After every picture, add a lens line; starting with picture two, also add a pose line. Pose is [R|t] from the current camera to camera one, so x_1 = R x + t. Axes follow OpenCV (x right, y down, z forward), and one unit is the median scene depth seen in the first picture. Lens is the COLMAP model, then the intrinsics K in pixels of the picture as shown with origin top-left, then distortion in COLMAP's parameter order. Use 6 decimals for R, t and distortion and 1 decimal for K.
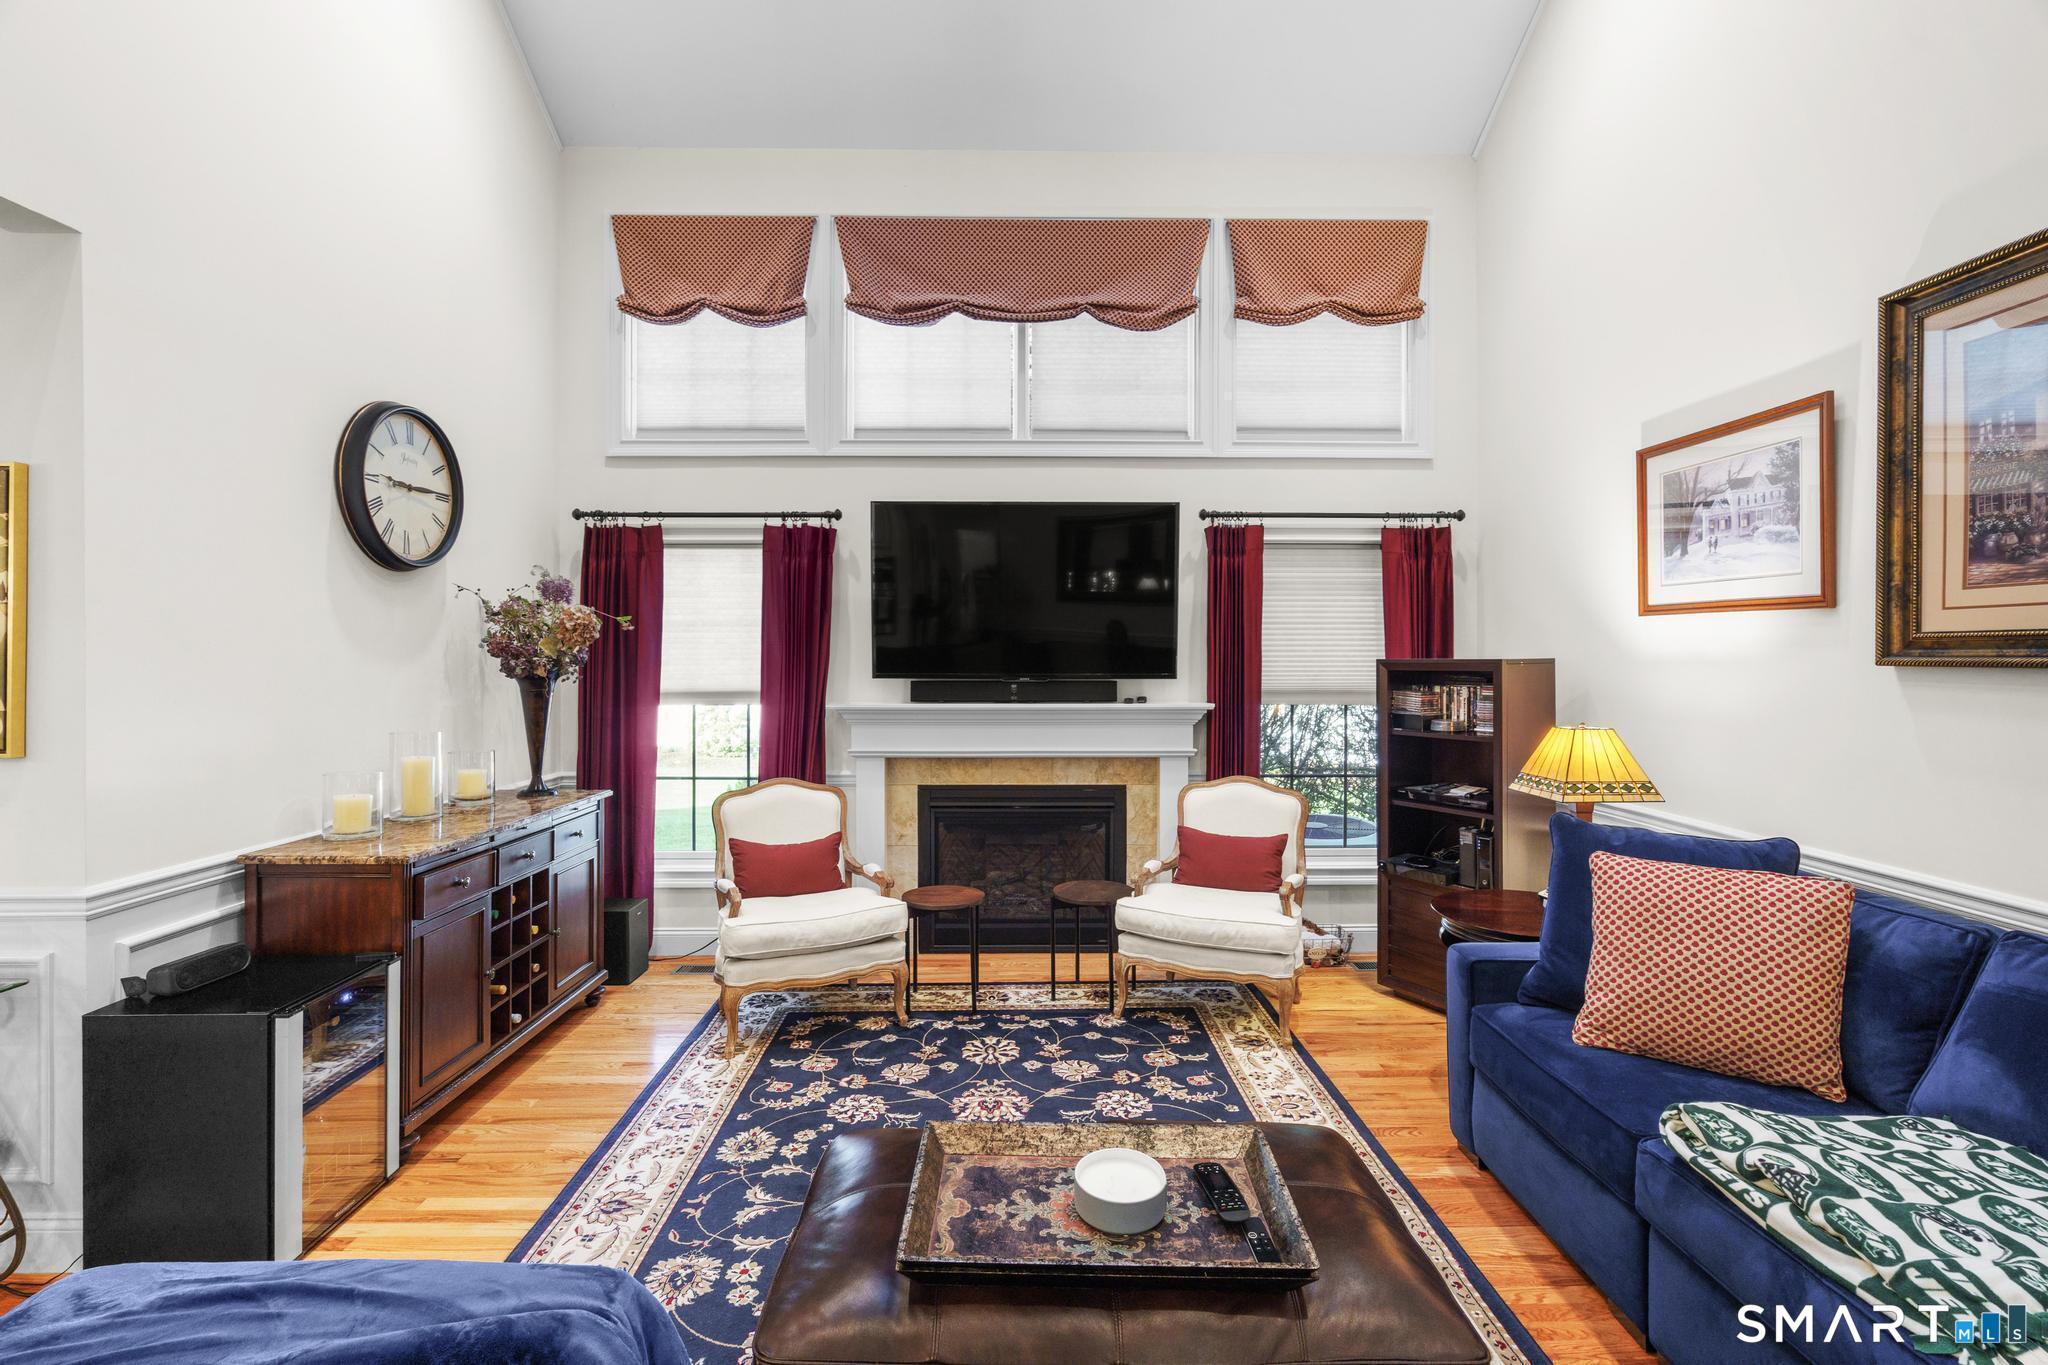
lens RADIAL K [[927.1, 0, 1022.9], [0, 927.1, 665.3], [0, 0, 1]] dist [-0.002485, -0.000694]
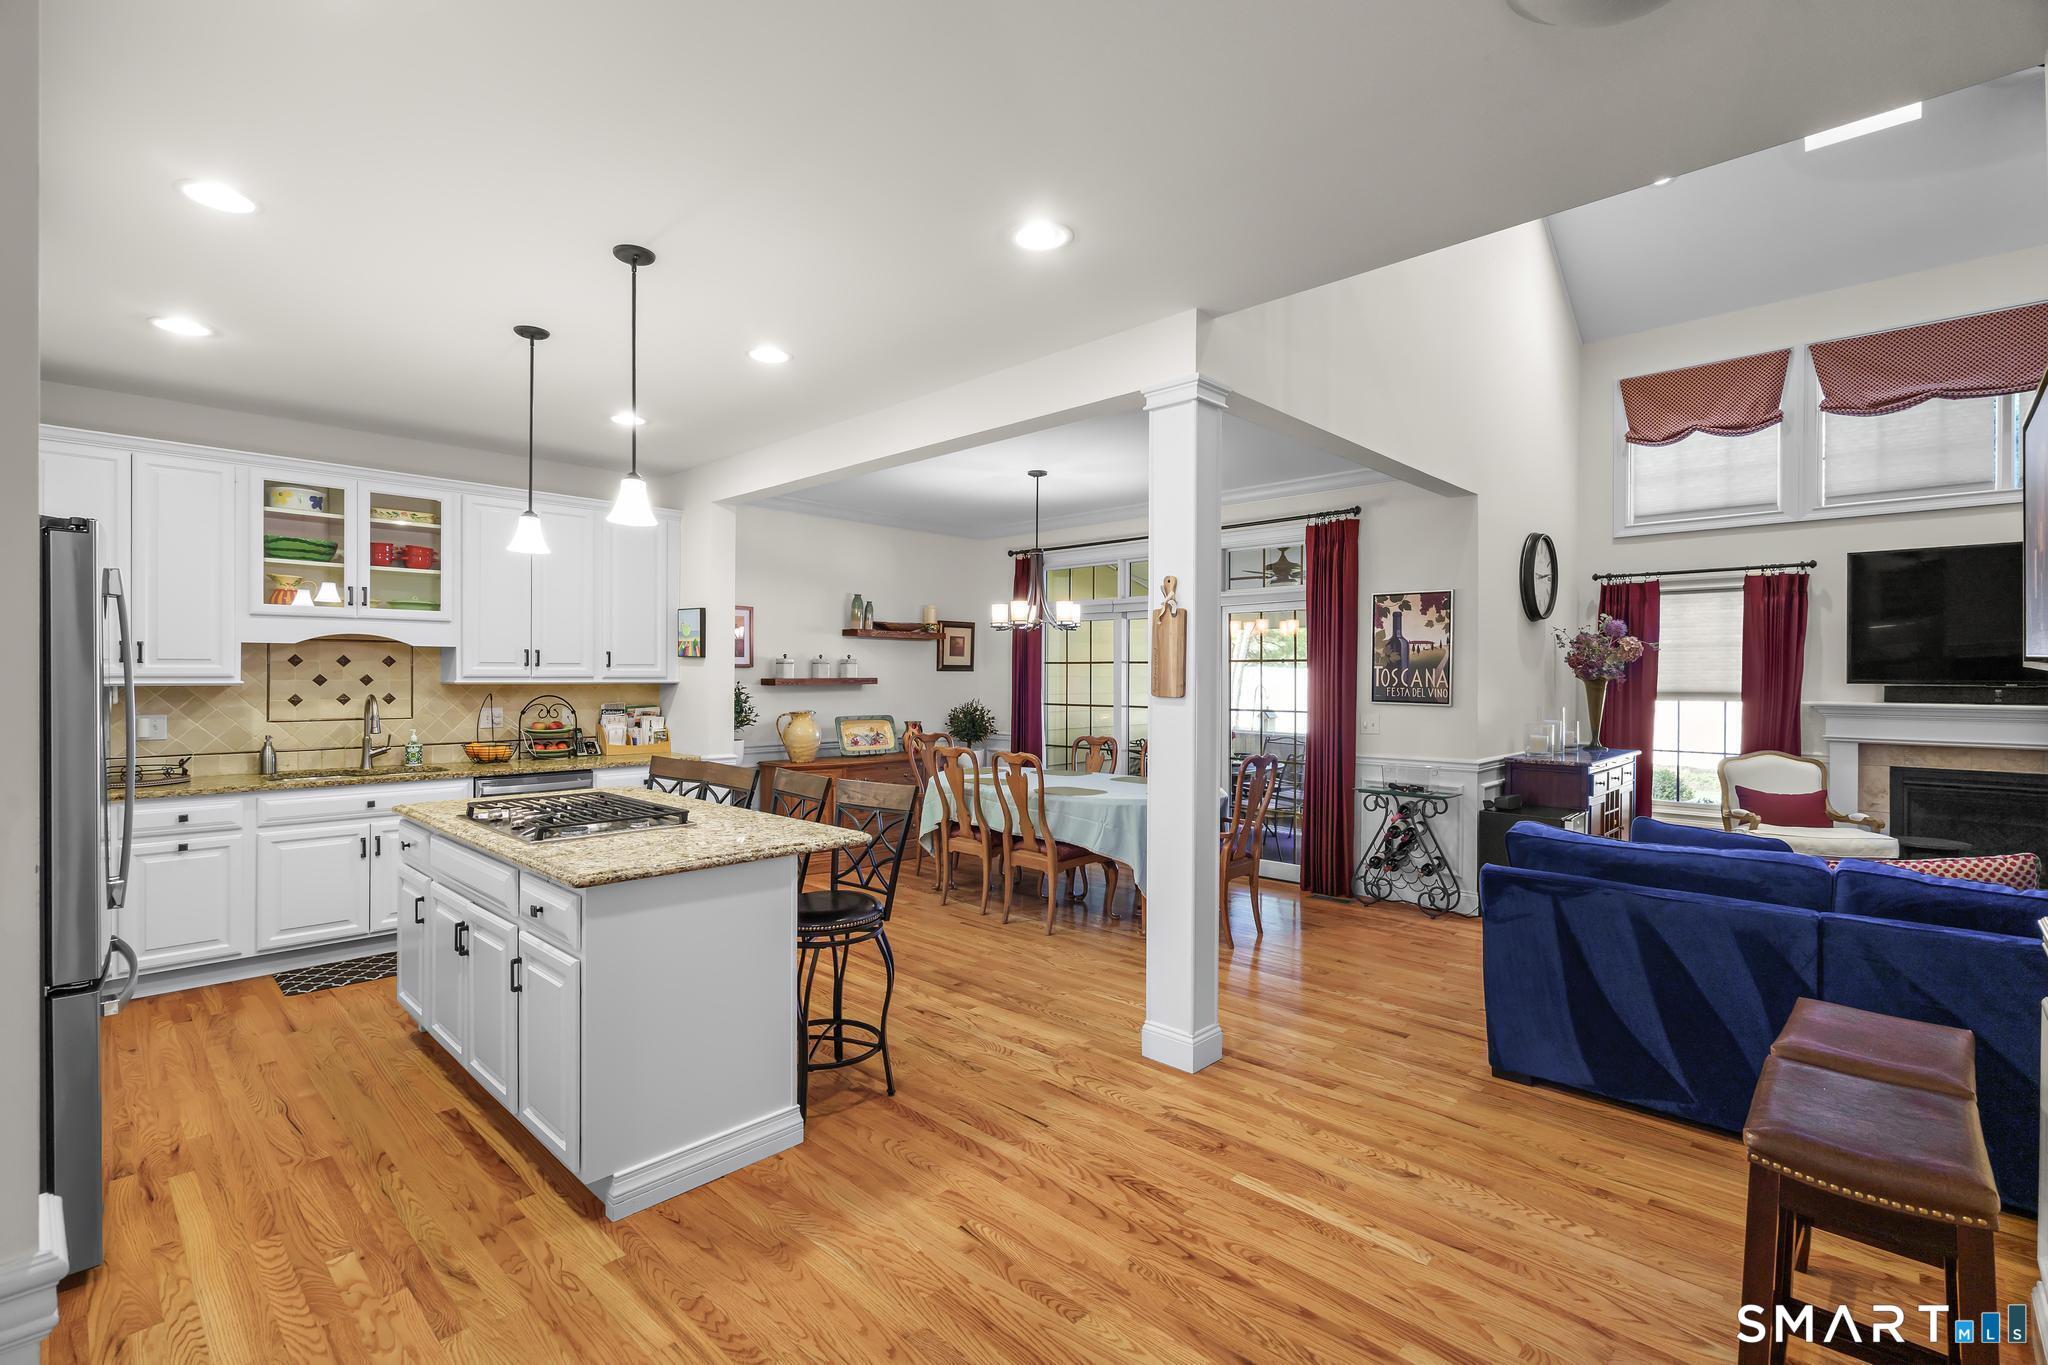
lens RADIAL K [[927.1, 0, 1017.6], [0, 927.1, 677.9], [0, 0, 1]] dist [-0.002485, -0.000694]
pose [[0.713040, 0.003100, -0.701117, -0.078647], [-0.007077, 0.999971, -0.002776, 0.018499], [0.701088, 0.006942, 0.713041, -0.795927]]
